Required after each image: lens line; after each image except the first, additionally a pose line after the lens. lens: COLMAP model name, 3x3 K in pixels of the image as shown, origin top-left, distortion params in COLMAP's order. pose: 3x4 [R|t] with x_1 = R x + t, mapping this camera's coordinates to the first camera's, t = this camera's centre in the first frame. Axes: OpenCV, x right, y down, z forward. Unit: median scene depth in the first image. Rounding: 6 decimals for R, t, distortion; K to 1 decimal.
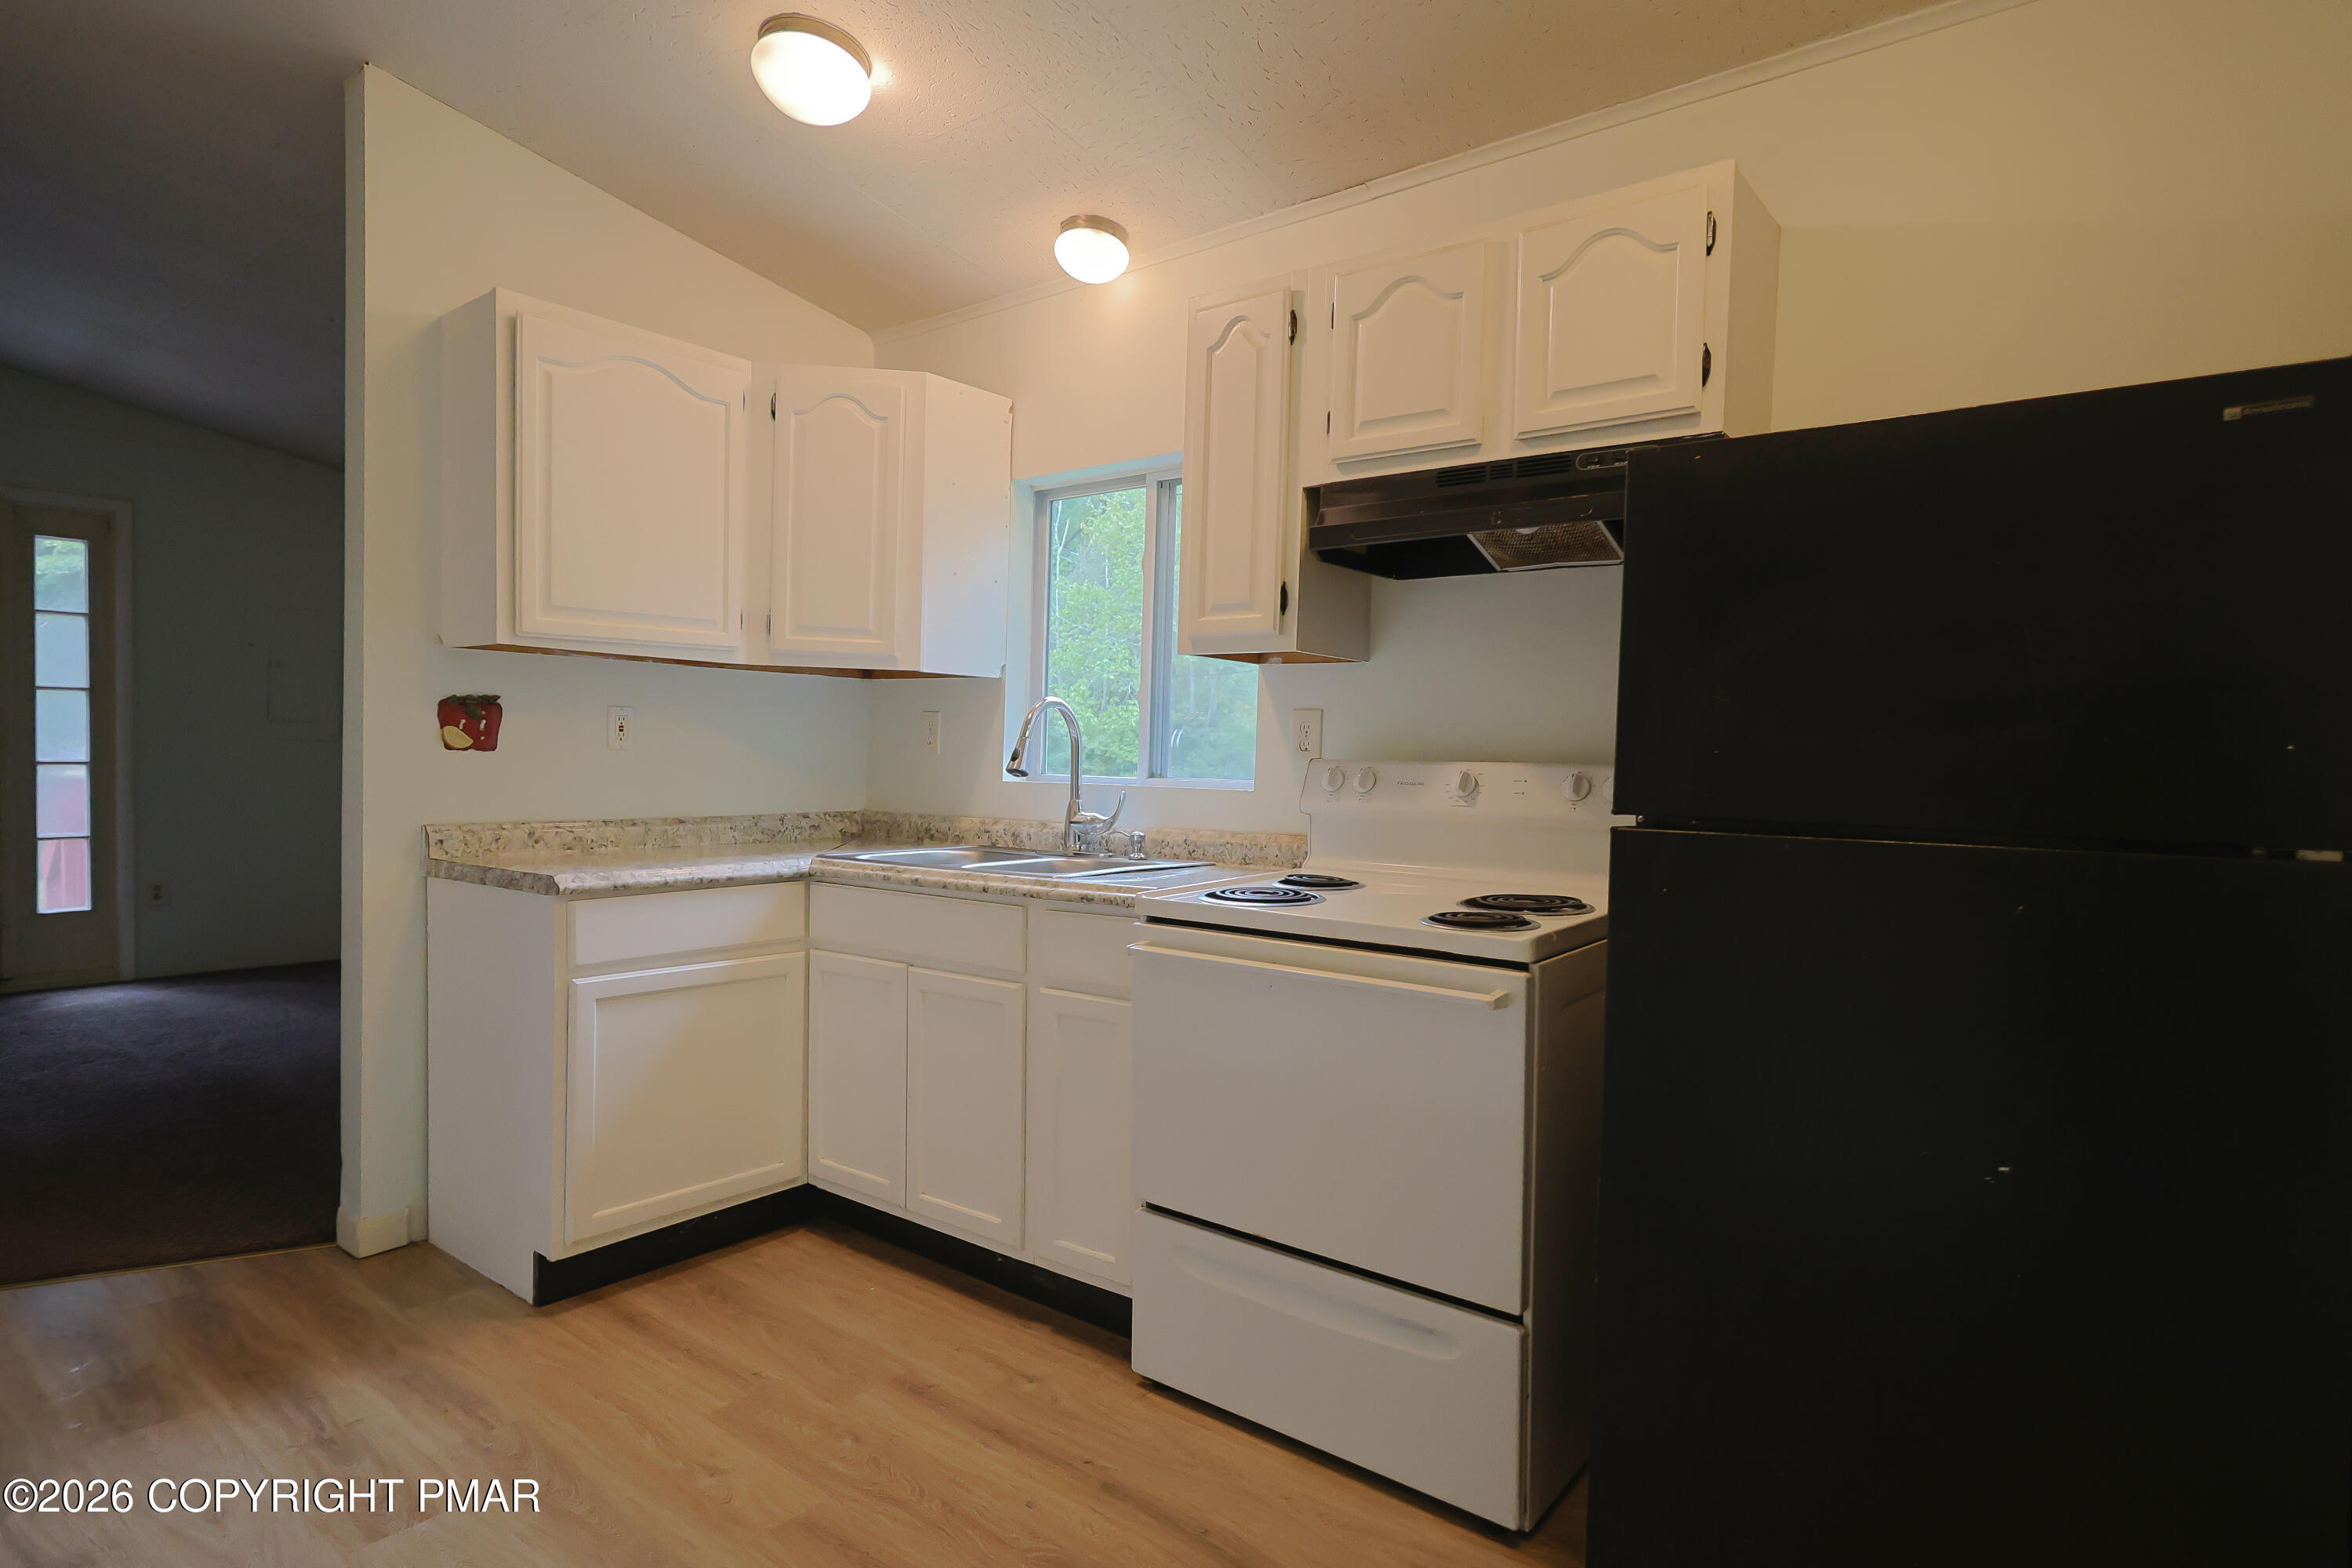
lens RADIAL K [[1236.9, 0, 1158.9], [0, 1236.9, 795.0], [0, 0, 1]] dist [0.000850, 0.000271]
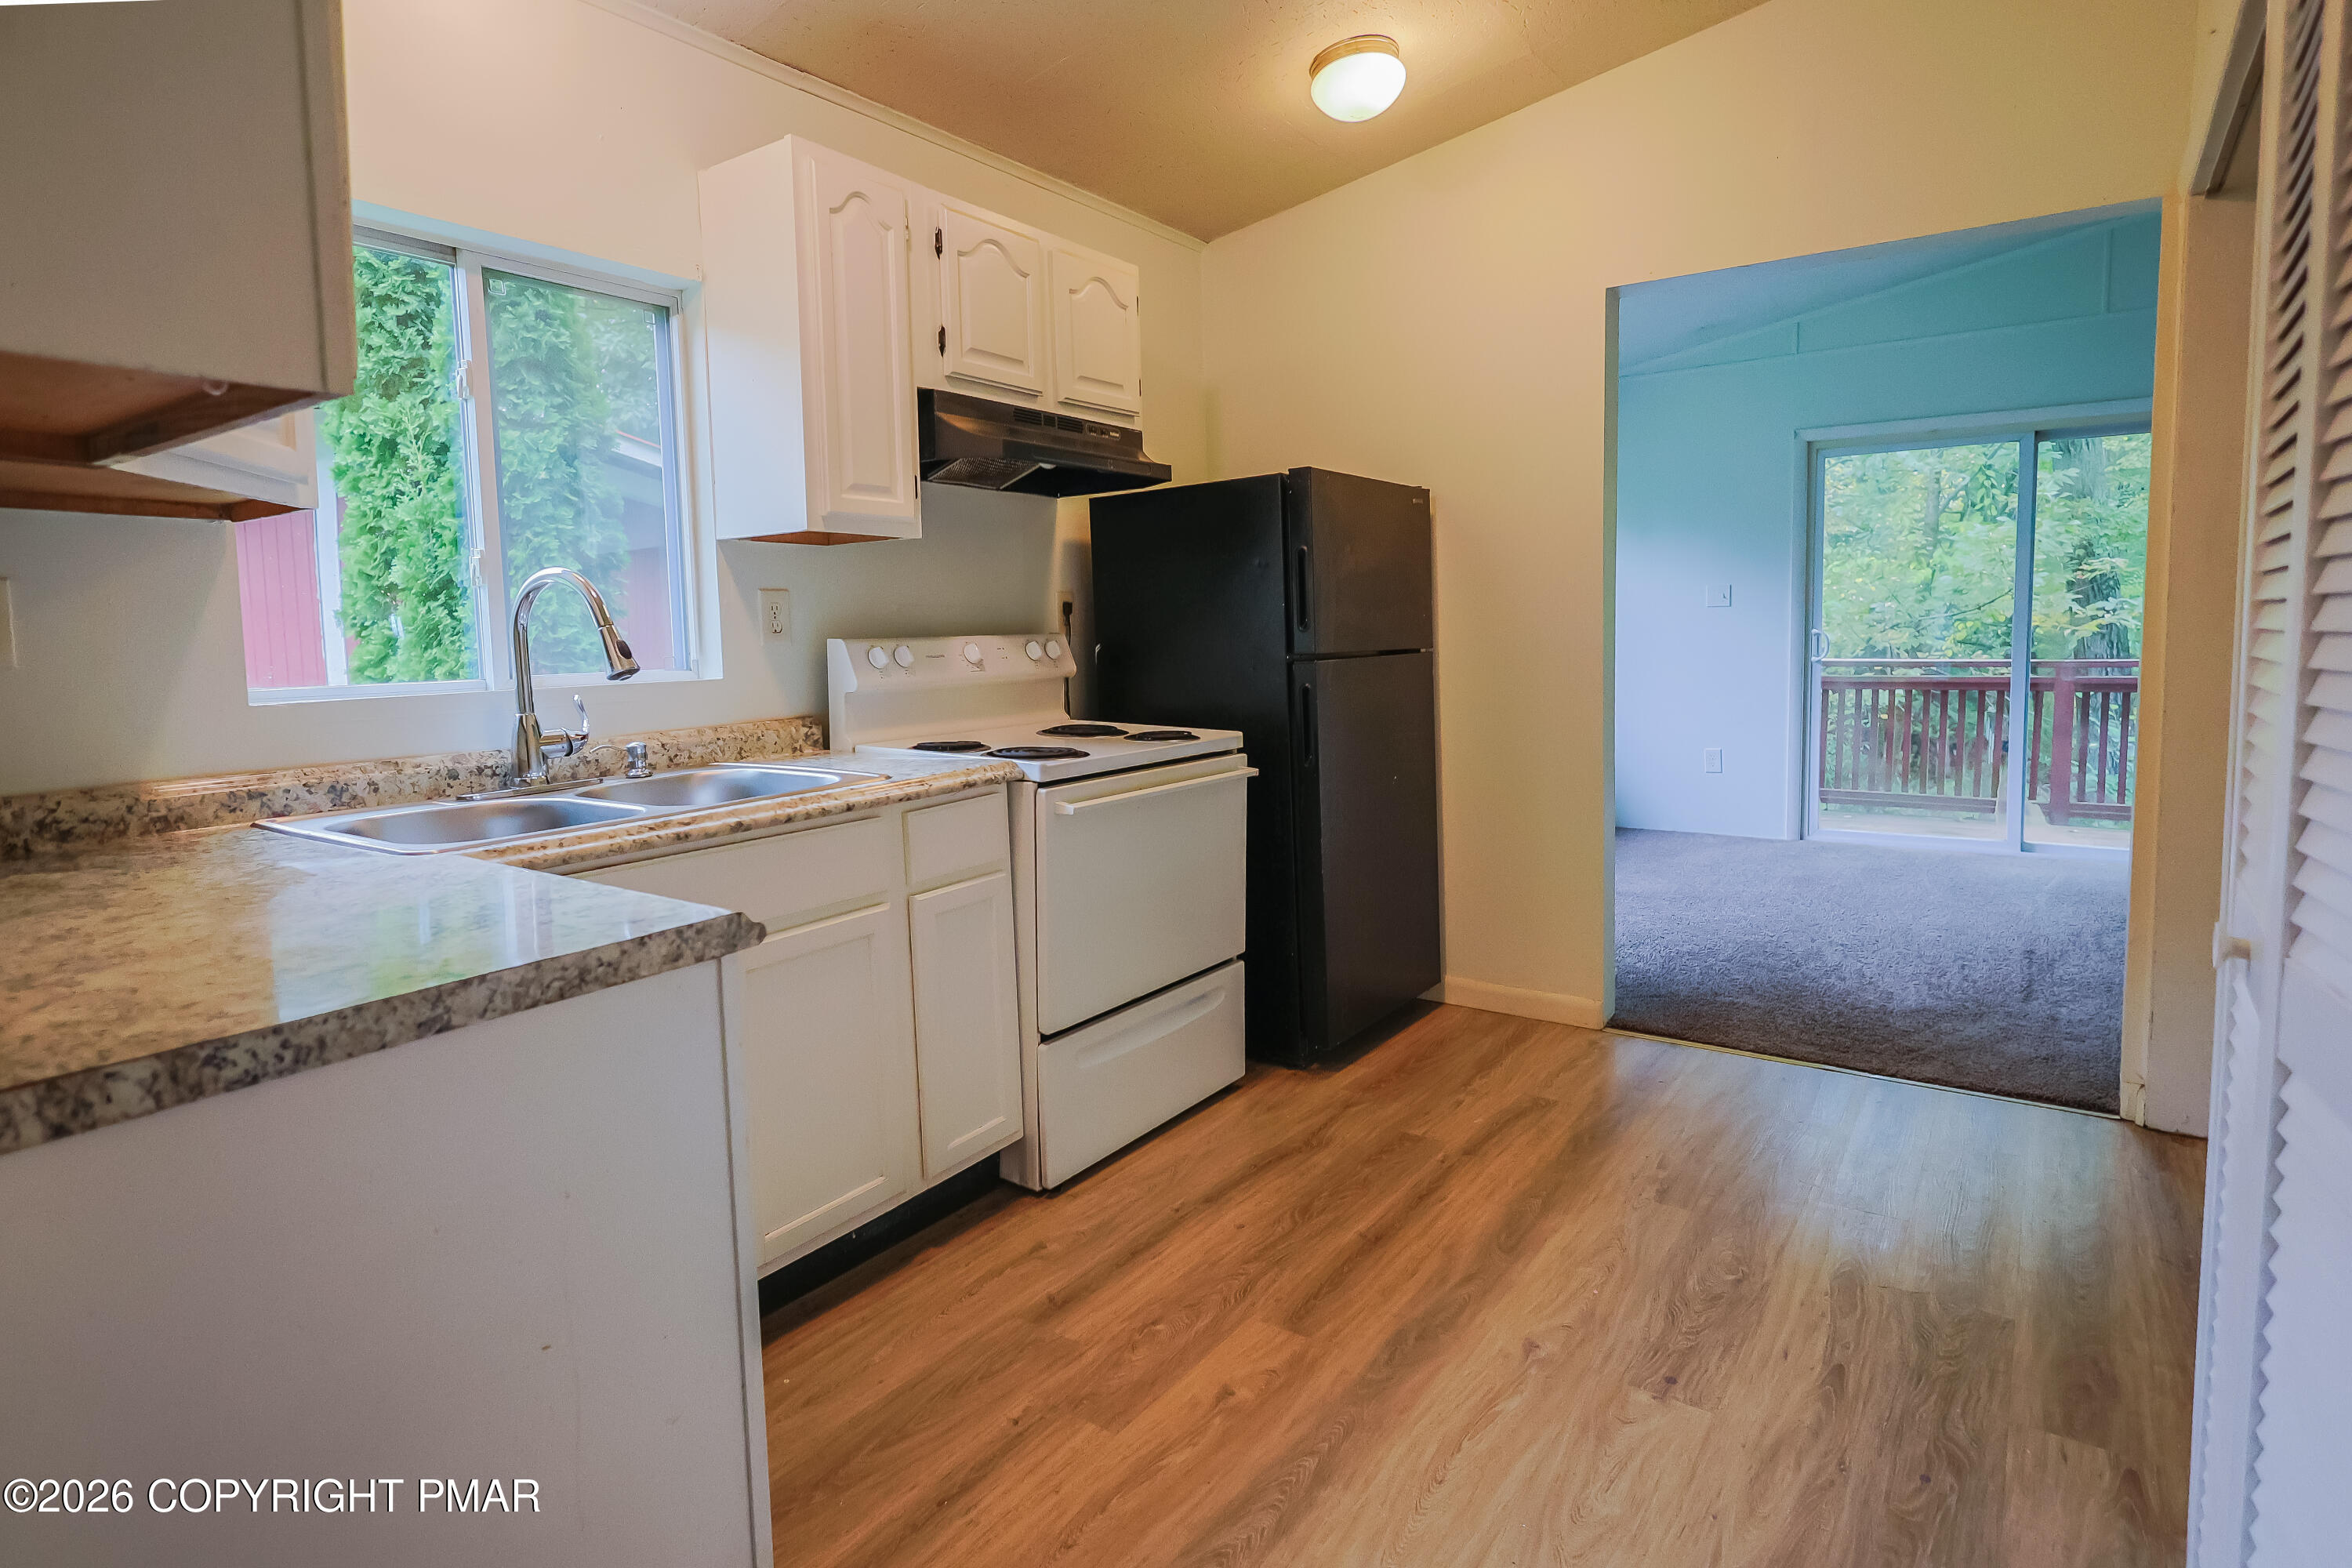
lens RADIAL K [[1233.5, 0, 1175.0], [0, 1233.5, 732.9], [0, 0, 1]] dist [-0.000762, -0.000518]
pose [[-0.052461, -0.107786, 0.992789, -1.075232], [0.050828, 0.992581, 0.110450, -0.059897], [-0.997329, 0.056255, -0.046593, 0.905826]]
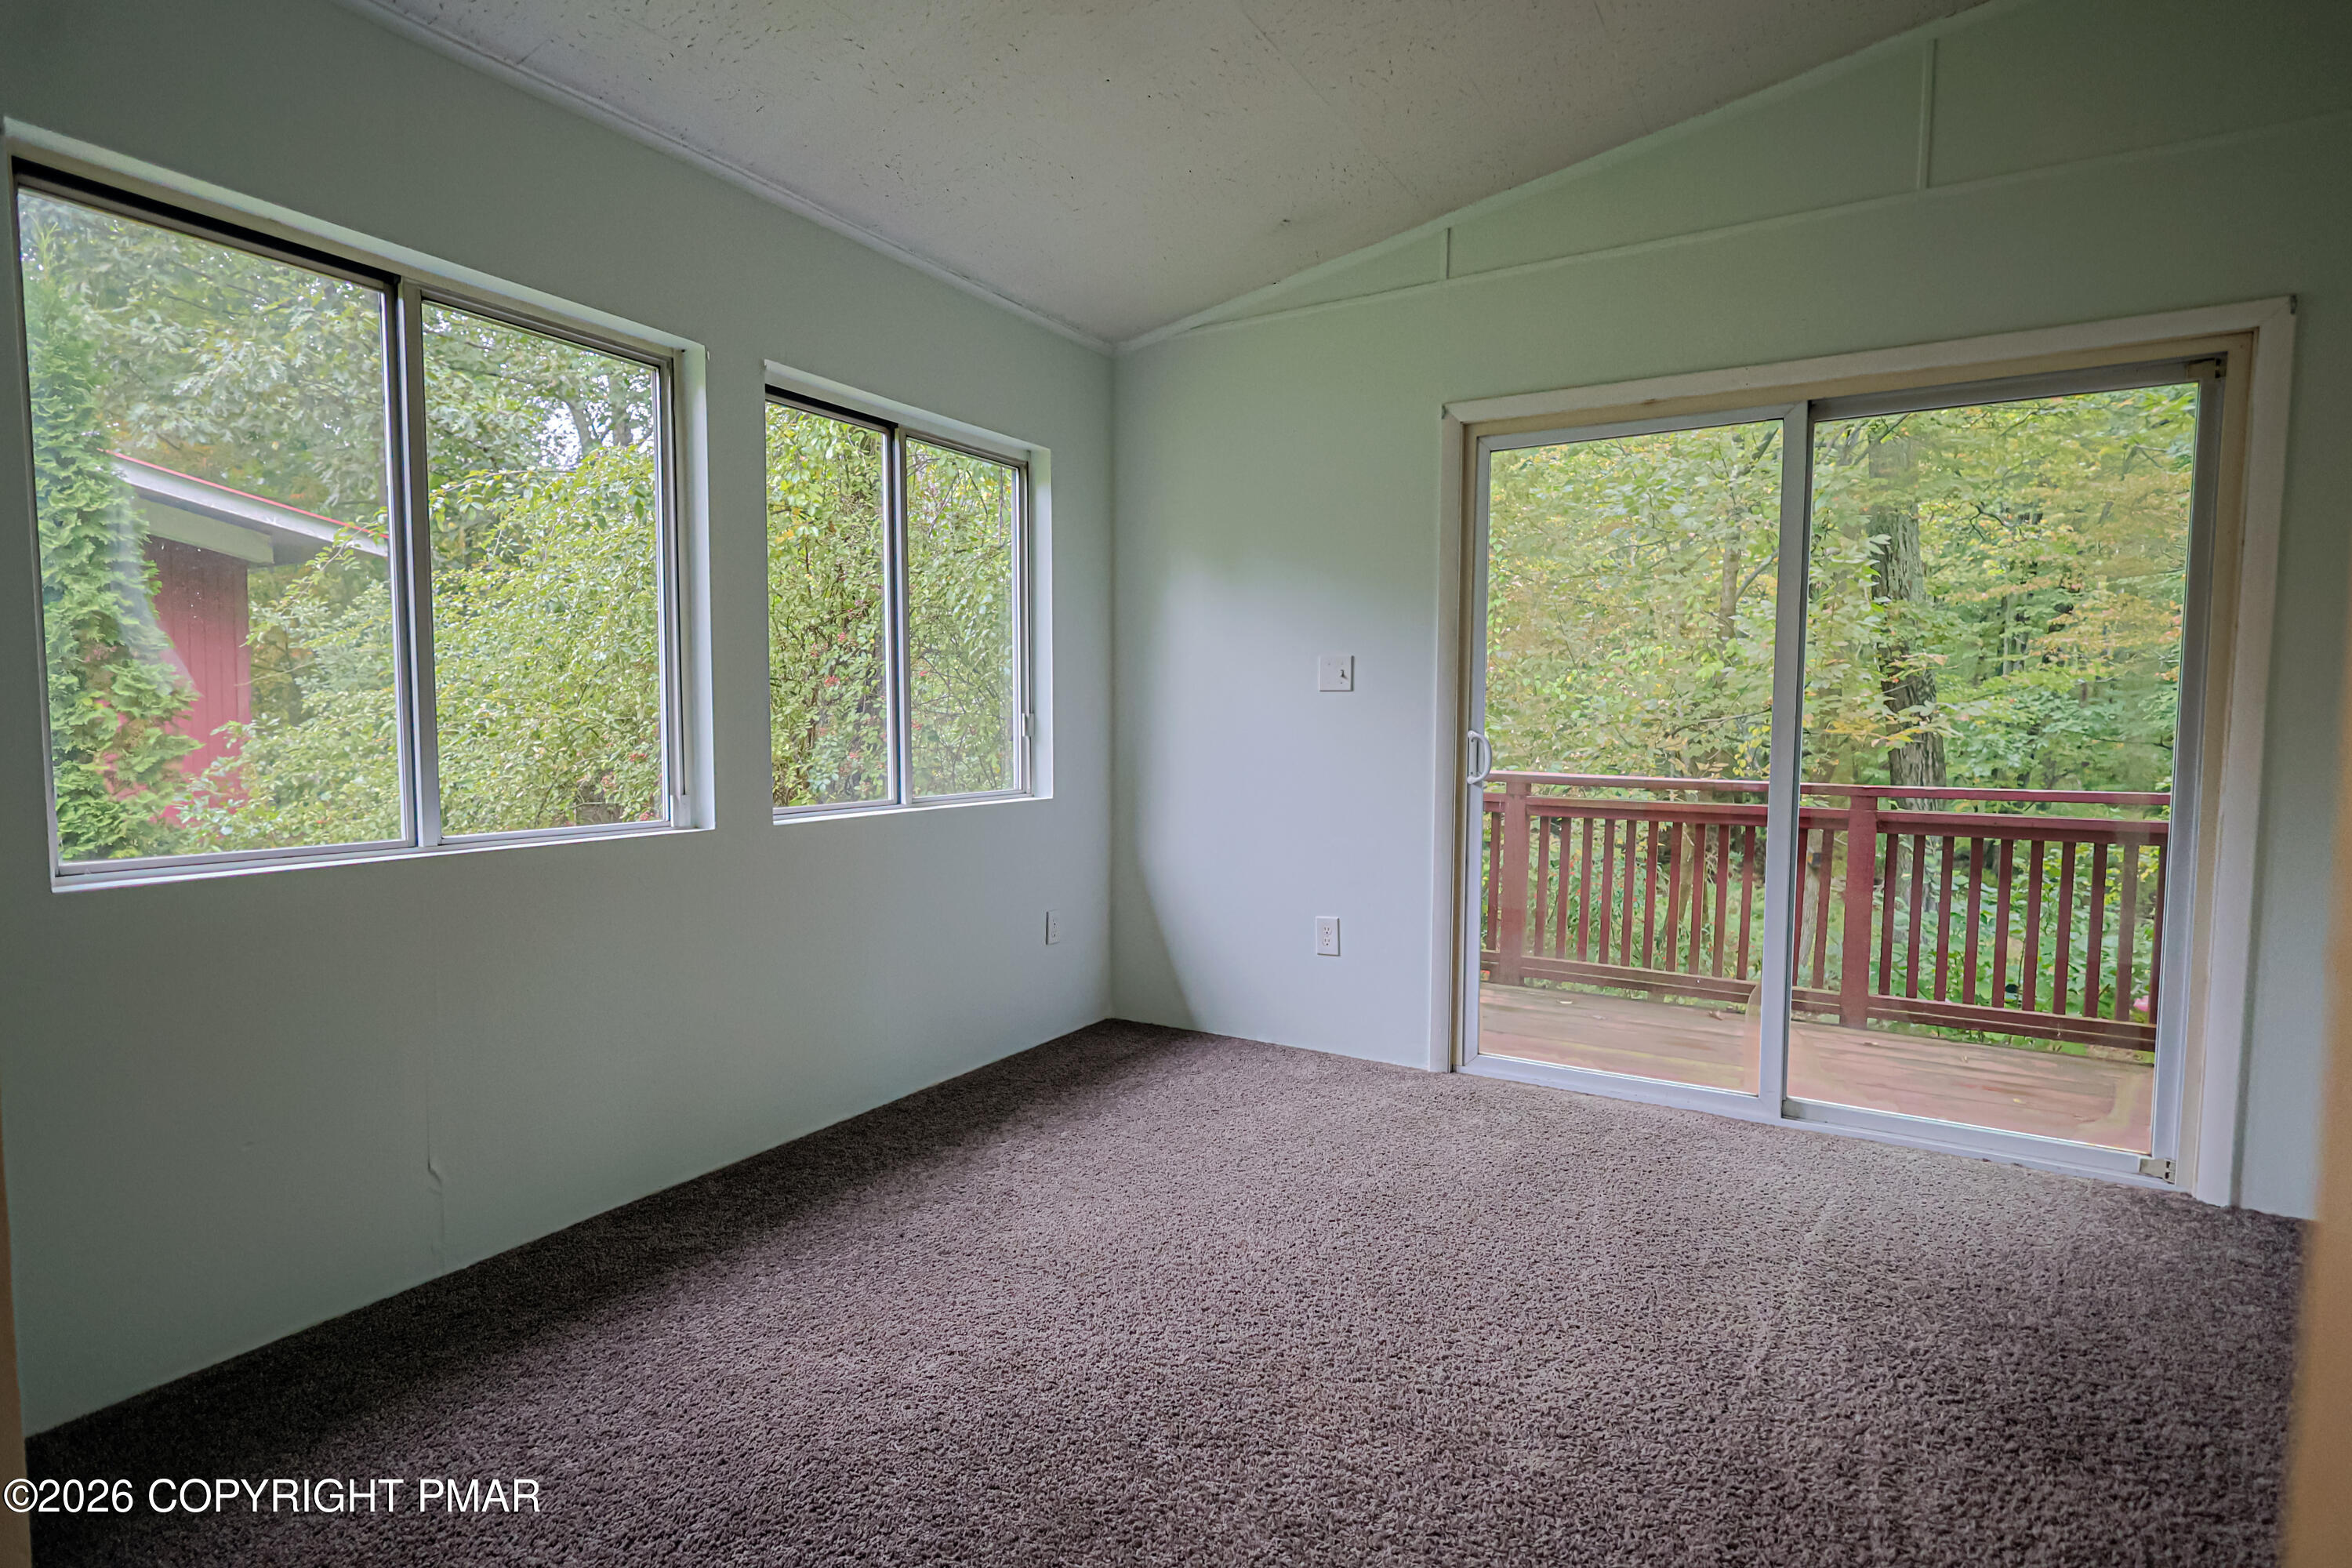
lens RADIAL K [[1236.9, 0, 1158.9], [0, 1236.9, 795.0], [0, 0, 1]] dist [0.000850, 0.000271]
pose [[-0.144112, -0.091218, 0.985348, -0.806323], [0.020666, 0.995248, 0.095157, -0.043800], [-0.989346, 0.034076, -0.141542, 0.680458]]
